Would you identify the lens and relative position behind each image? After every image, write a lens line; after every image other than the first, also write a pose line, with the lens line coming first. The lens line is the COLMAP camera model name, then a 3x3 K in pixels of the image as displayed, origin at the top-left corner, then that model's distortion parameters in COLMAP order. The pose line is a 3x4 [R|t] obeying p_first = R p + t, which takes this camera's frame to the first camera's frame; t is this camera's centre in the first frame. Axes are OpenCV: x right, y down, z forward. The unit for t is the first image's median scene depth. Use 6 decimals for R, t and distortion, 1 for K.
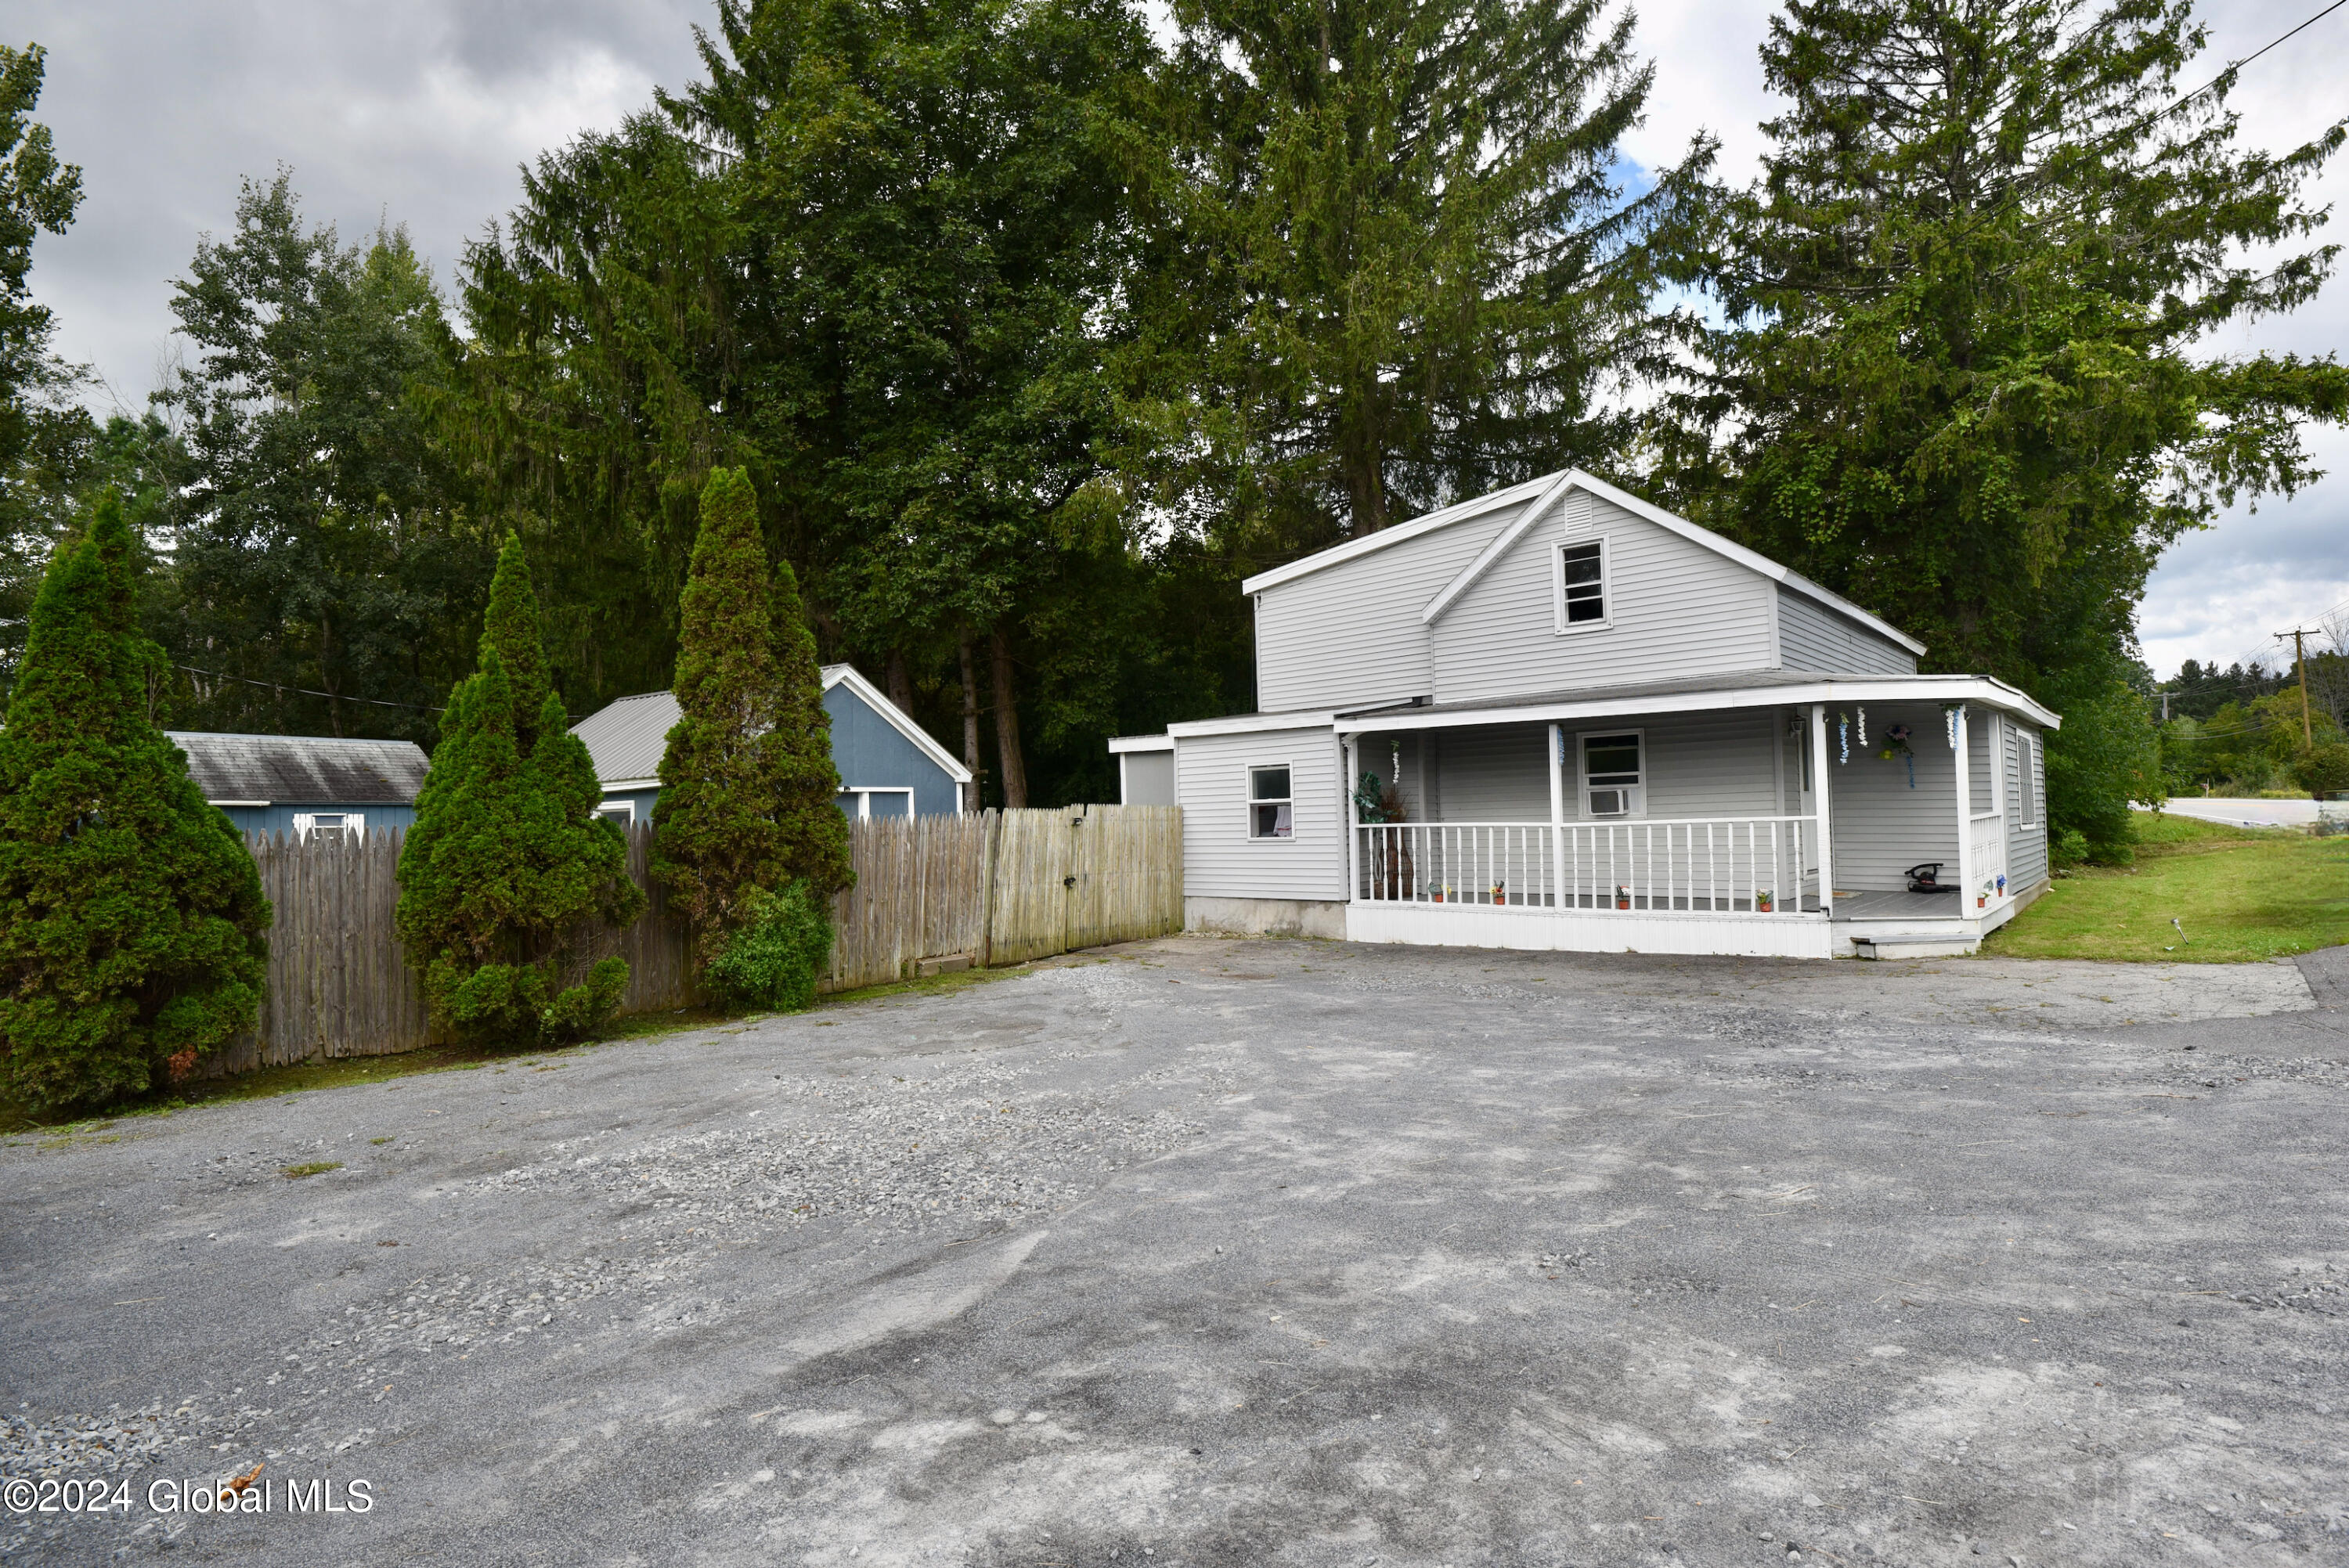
lens RADIAL K [[1151.1, 0, 1176.2], [0, 1151.1, 780.9], [0, 0, 1]] dist [-0.028962, -0.003177]
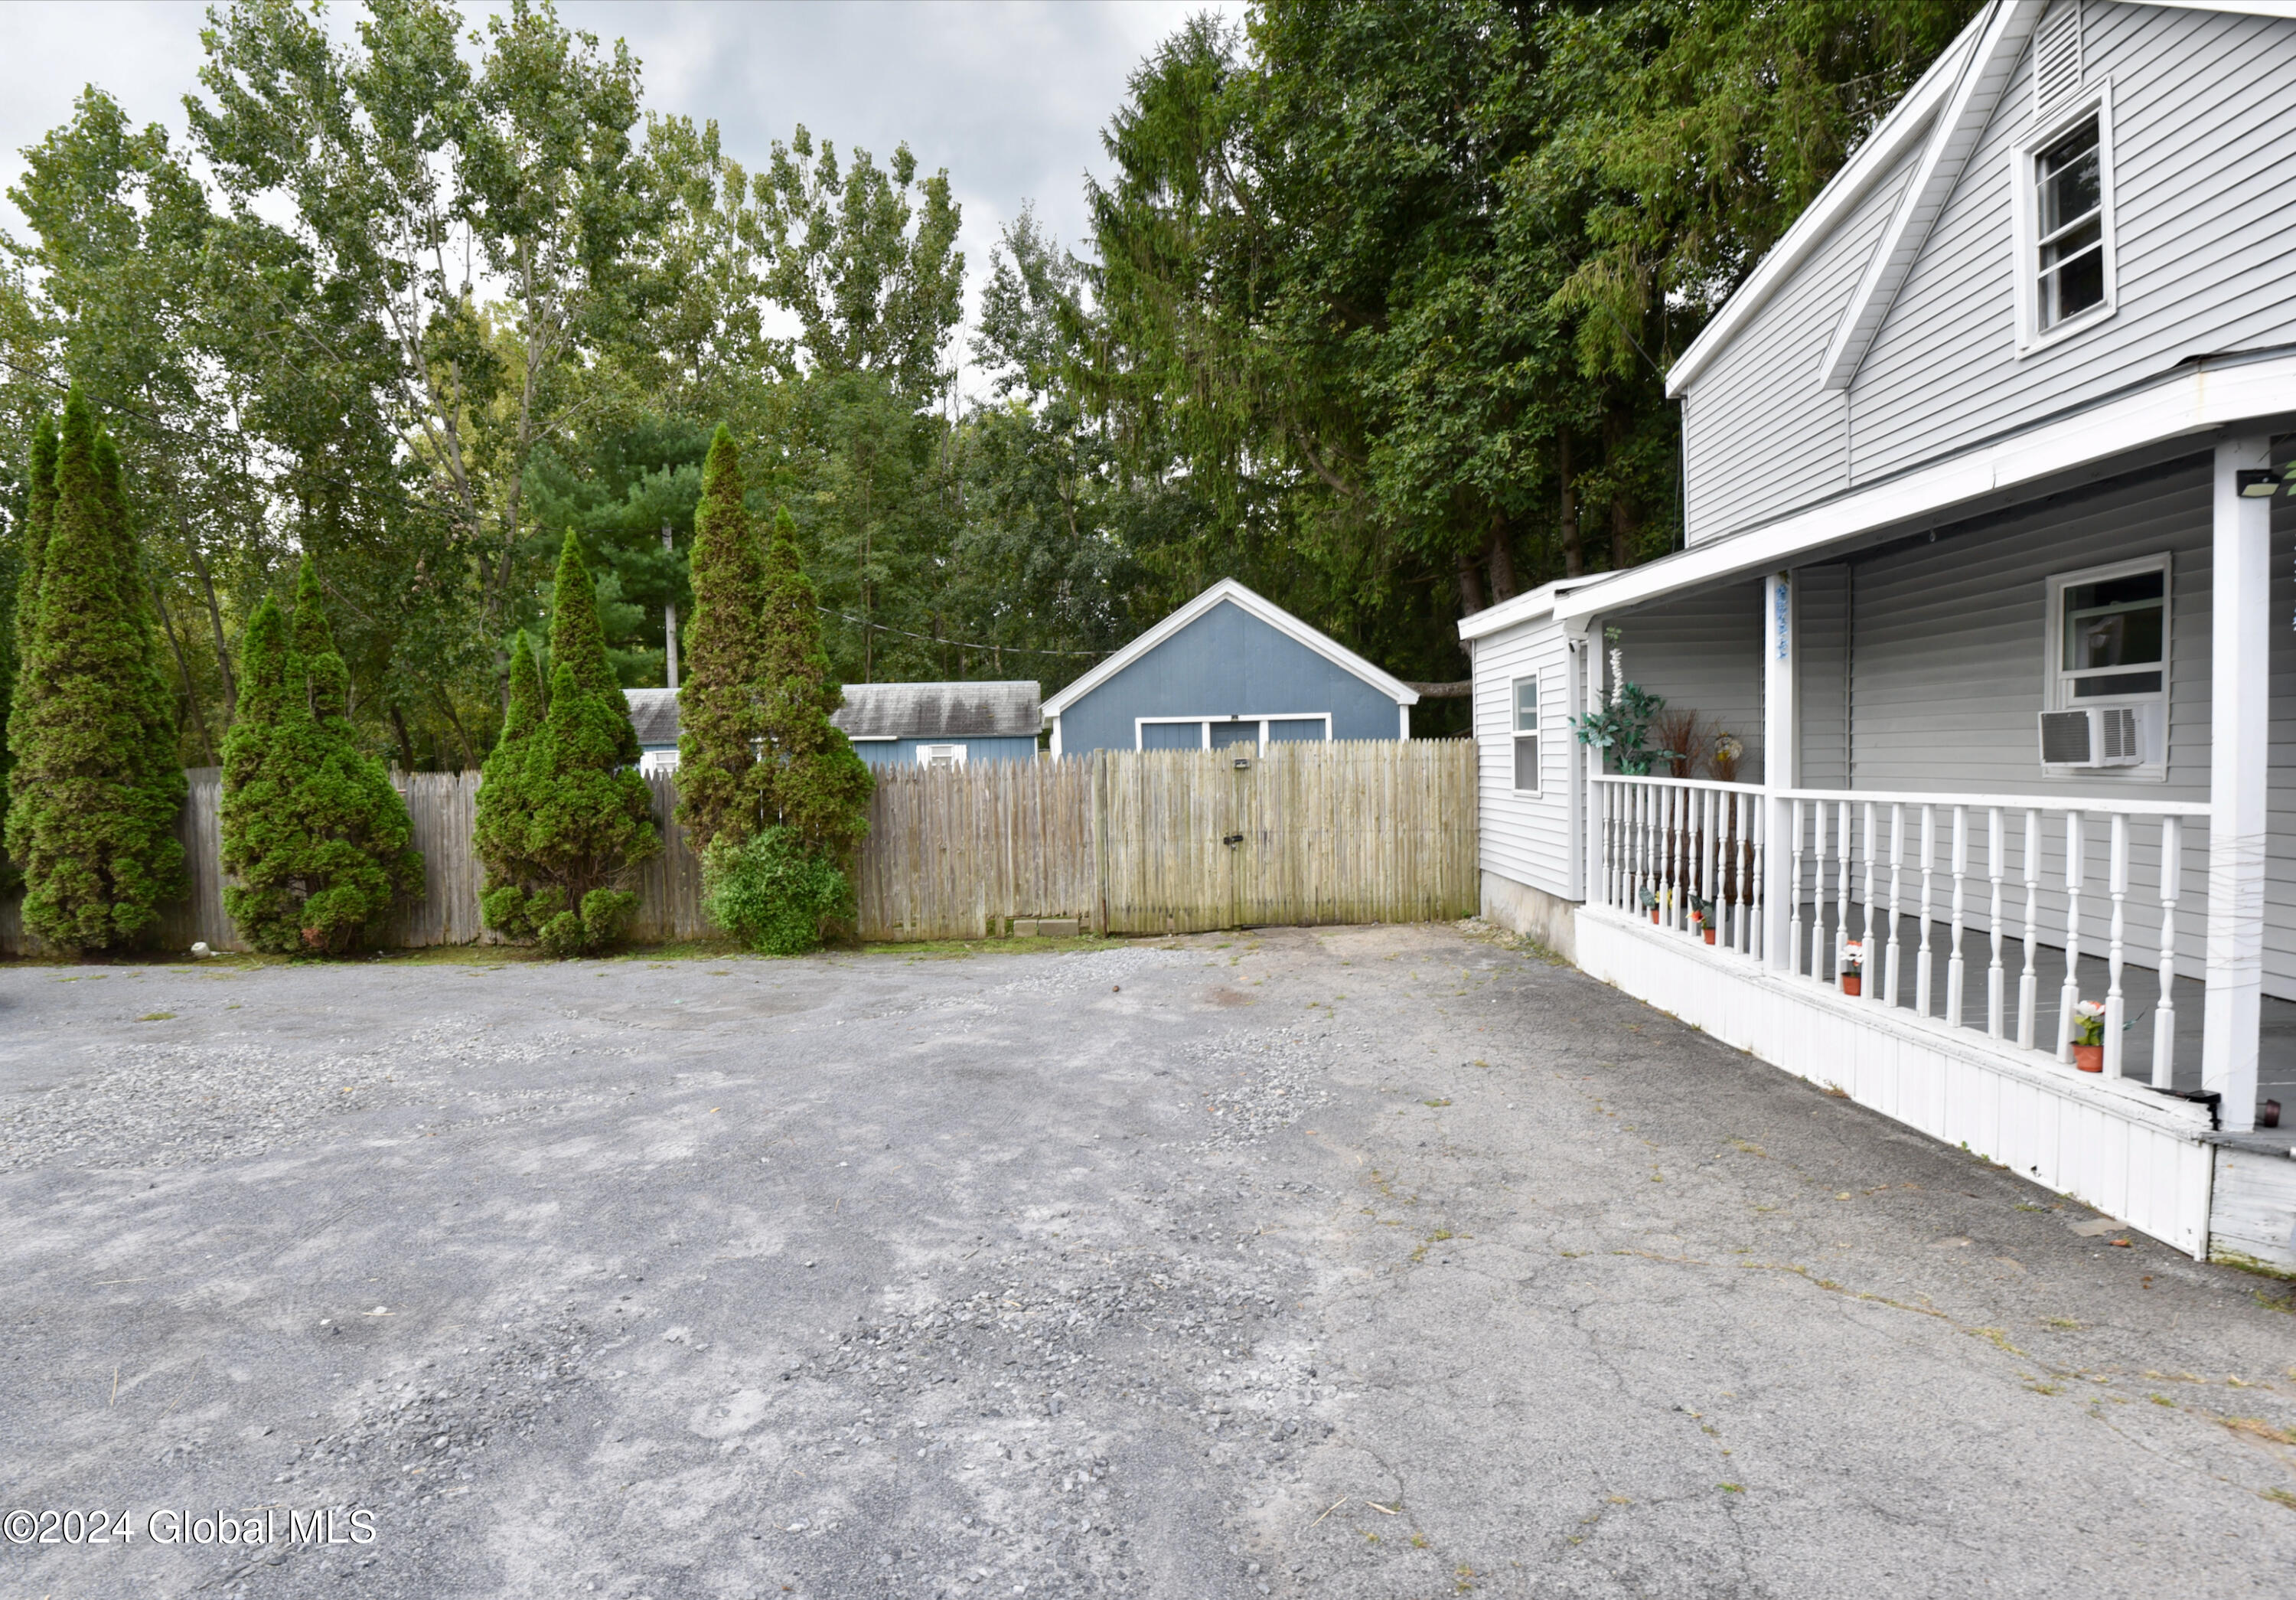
lens RADIAL K [[1197.9, 0, 1146.0], [0, 1197.9, 788.1], [0, 0, 1]] dist [-0.003431, -0.001679]
pose [[0.605547, 0.031147, -0.795200, 0.518420], [0.038624, 0.996906, 0.068460, -0.006676], [0.794872, -0.072169, 0.602471, 0.454786]]
